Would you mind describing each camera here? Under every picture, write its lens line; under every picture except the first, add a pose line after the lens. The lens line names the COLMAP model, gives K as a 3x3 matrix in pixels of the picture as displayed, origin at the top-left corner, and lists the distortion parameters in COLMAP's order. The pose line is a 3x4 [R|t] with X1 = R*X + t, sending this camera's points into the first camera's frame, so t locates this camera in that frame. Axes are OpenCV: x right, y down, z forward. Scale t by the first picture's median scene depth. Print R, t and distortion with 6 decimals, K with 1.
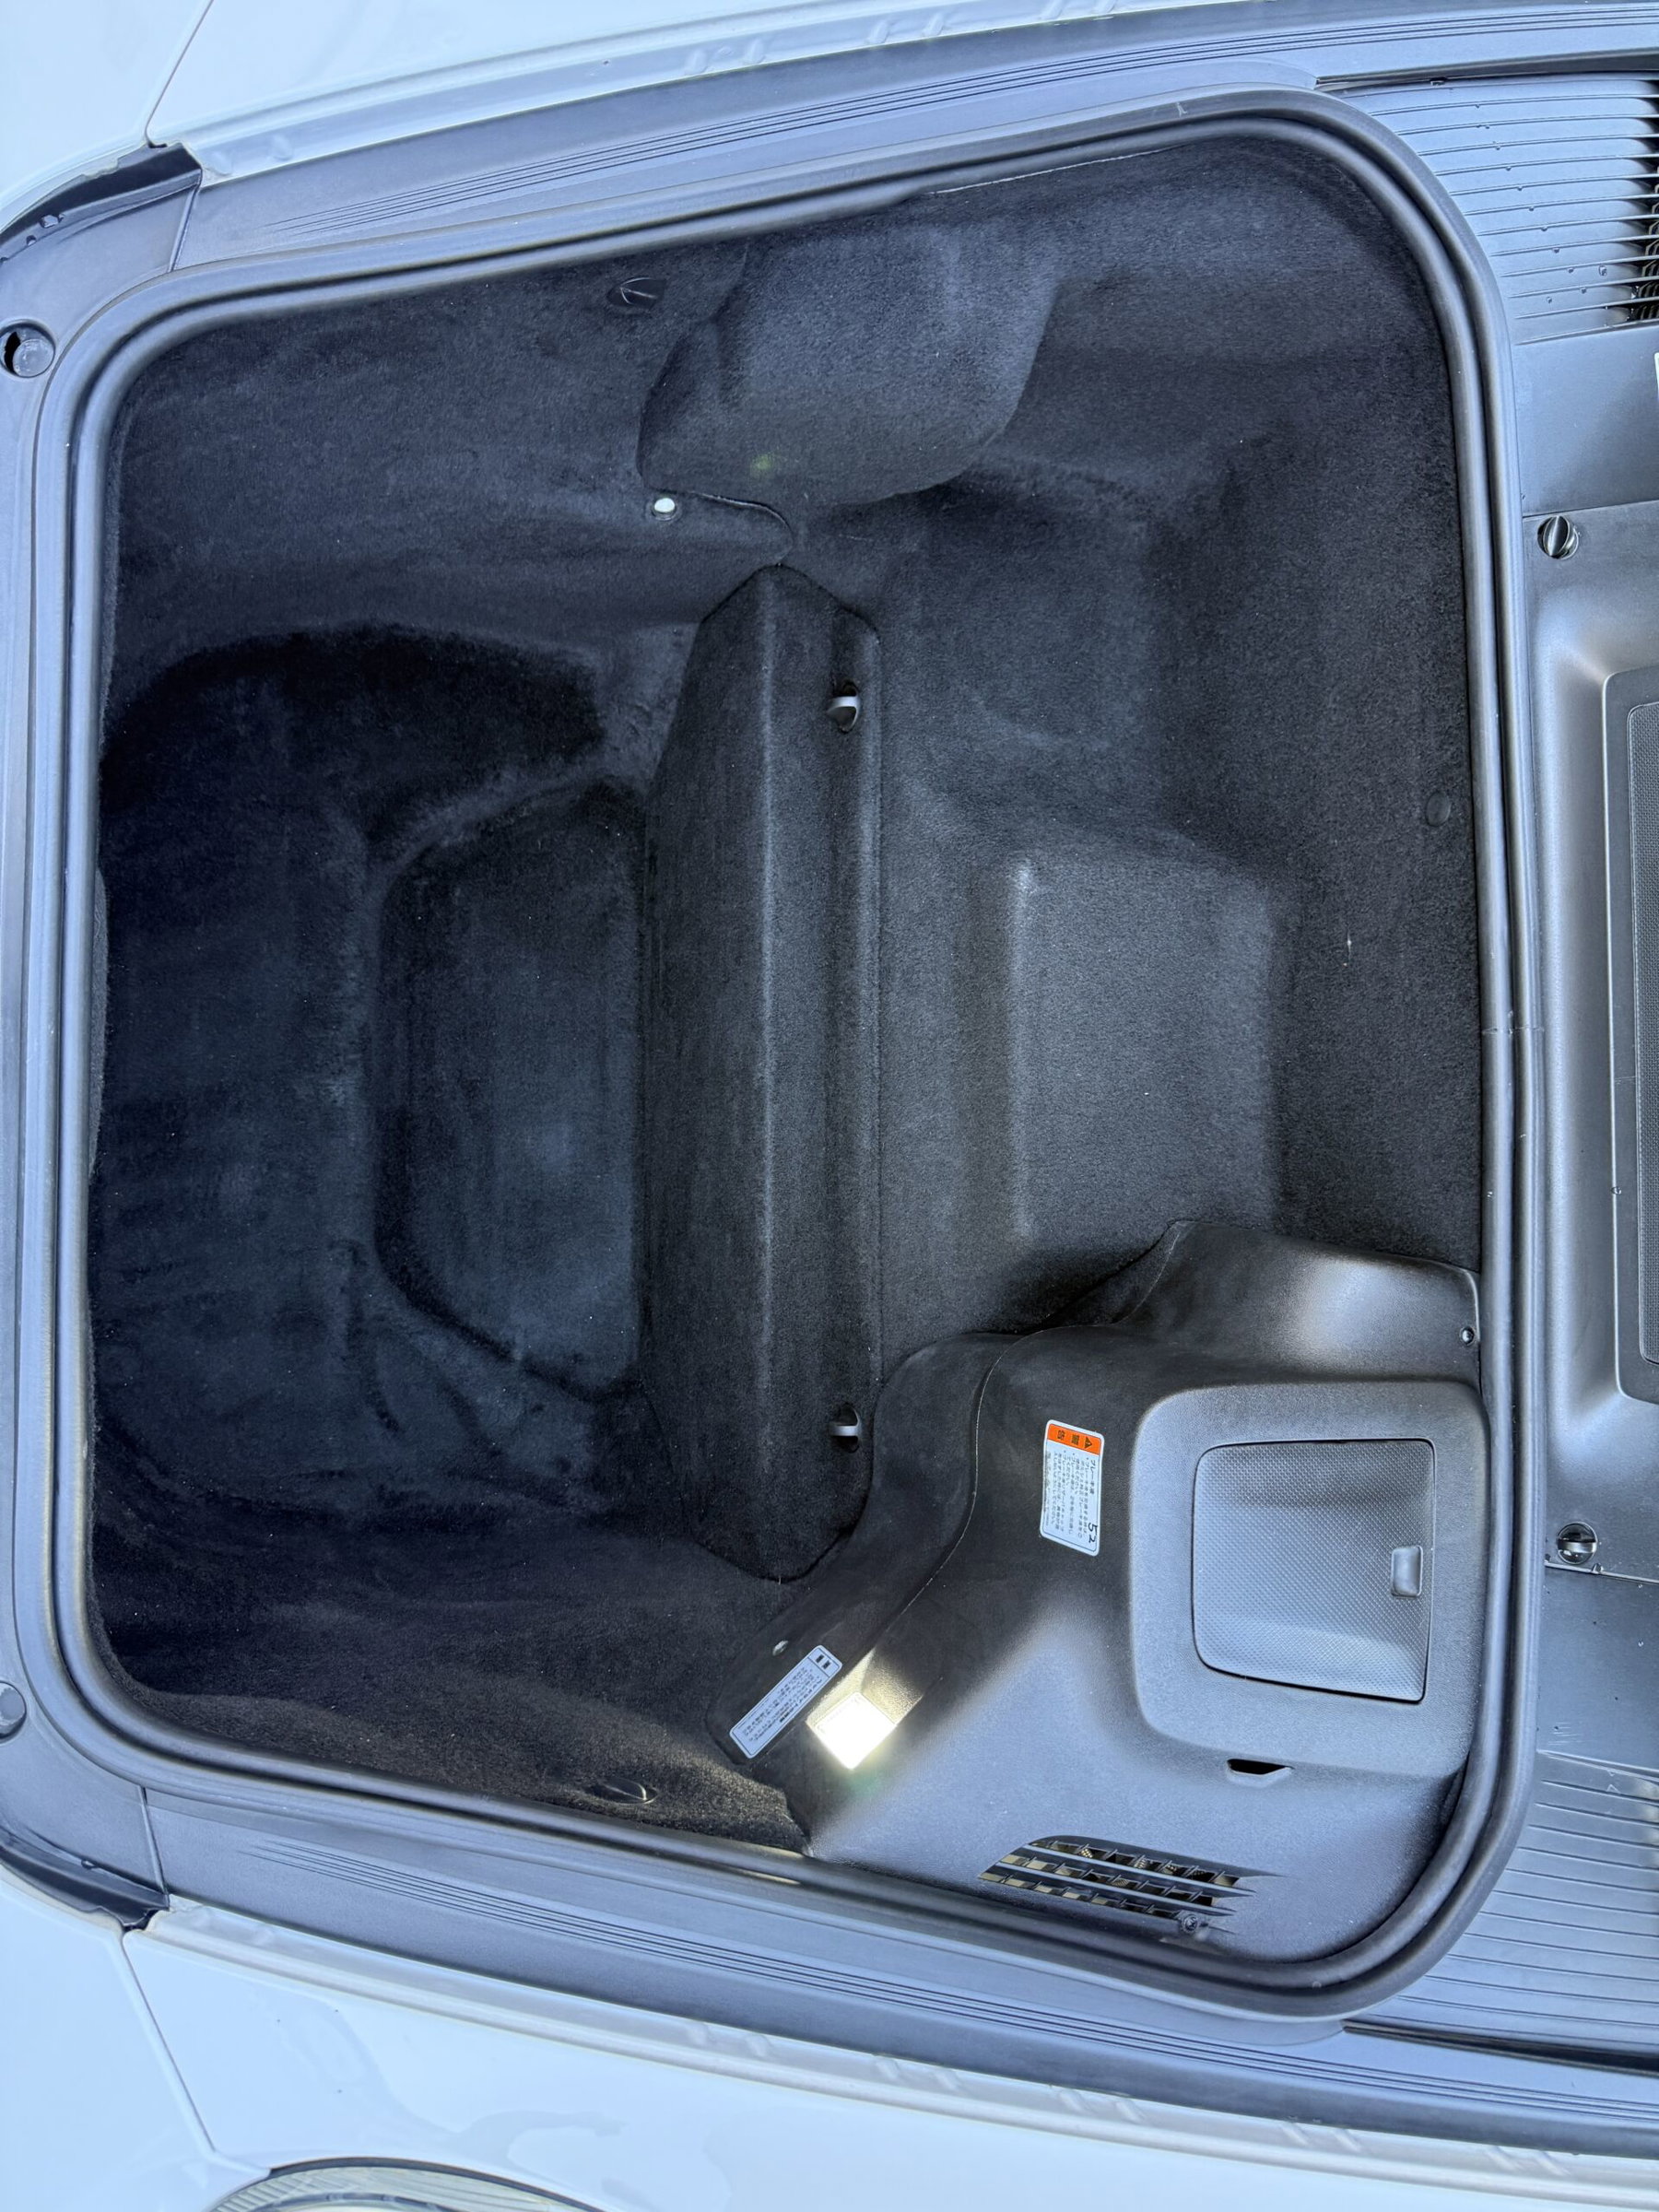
lens RADIAL K [[1557.7, 0, 818.7], [0, 1557.7, 1112.2], [0, 0, 1]] dist [0.014625, -0.032998]
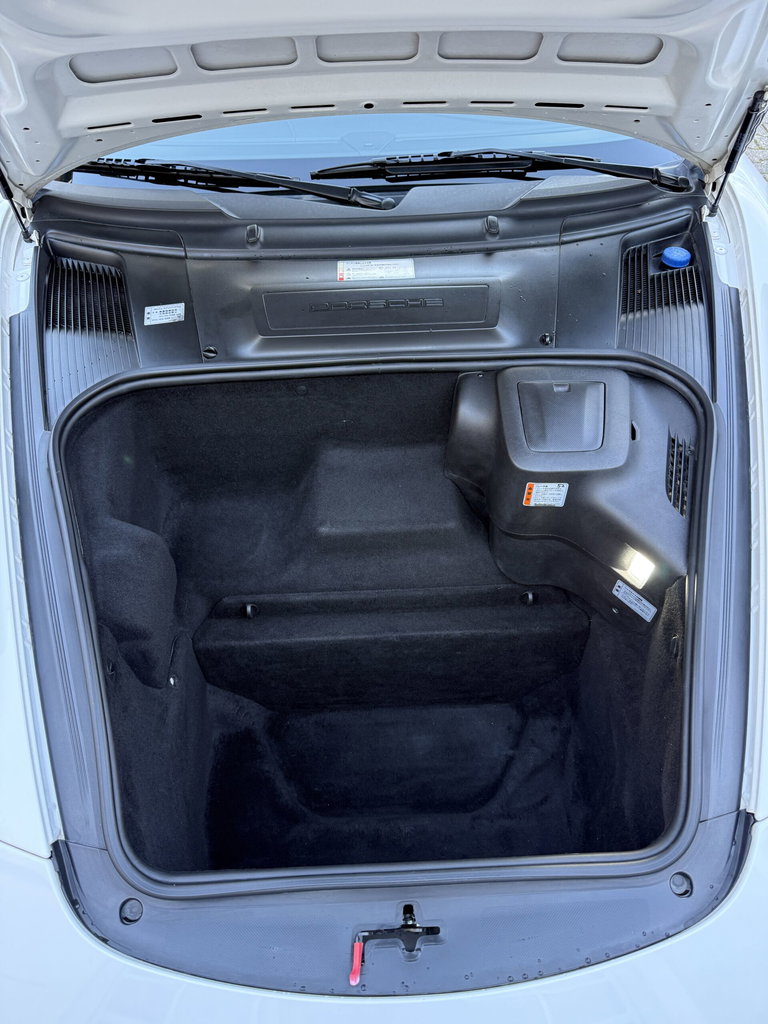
lens RADIAL K [[721.1, 0, 386.7], [0, 721.1, 511.5], [0, 0, 1]] dist [0.014625, -0.032998]
pose [[-0.044950, -0.957263, 0.285705, -0.189052], [0.998401, -0.033231, 0.045737, -0.091394], [-0.034289, 0.287304, 0.957225, -0.200593]]
